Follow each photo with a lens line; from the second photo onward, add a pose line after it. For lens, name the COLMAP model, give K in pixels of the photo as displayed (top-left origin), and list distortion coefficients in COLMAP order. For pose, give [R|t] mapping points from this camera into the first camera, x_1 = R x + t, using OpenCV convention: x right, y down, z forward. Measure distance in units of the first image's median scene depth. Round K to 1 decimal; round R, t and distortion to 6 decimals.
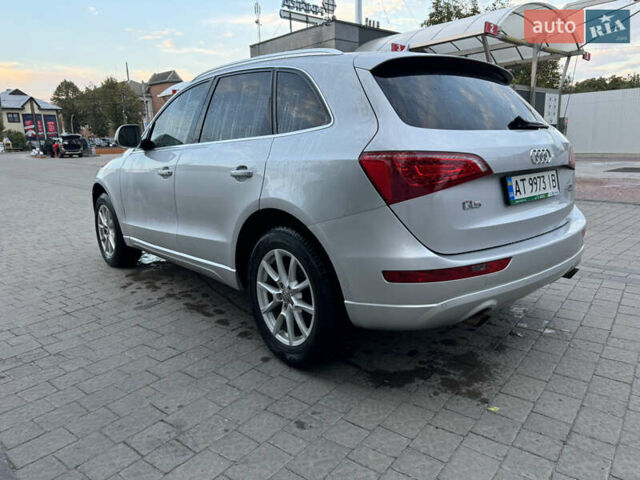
lens RADIAL K [[466.9, 0, 320.0], [0, 466.9, 240.0], [0, 0, 1]] dist [-0.007283, -0.005036]
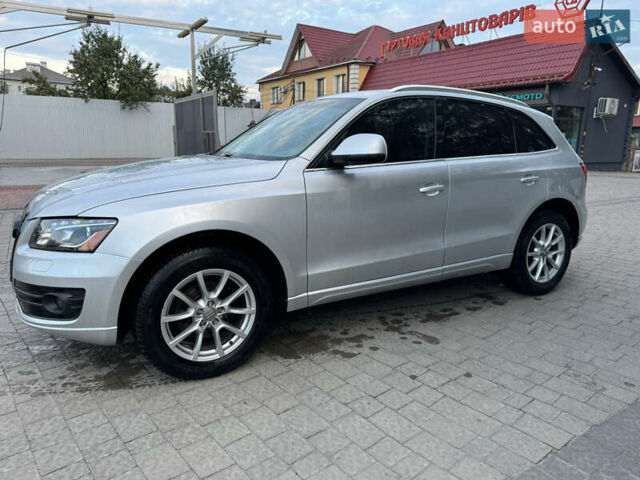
lens RADIAL K [[466.9, 0, 320.0], [0, 466.9, 240.0], [0, 0, 1]] dist [-0.007283, -0.005036]
pose [[0.154902, -0.163787, 0.974258, -1.221638], [0.171275, 0.975680, 0.136794, -0.195304], [-0.972970, 0.145677, 0.179187, 0.999528]]
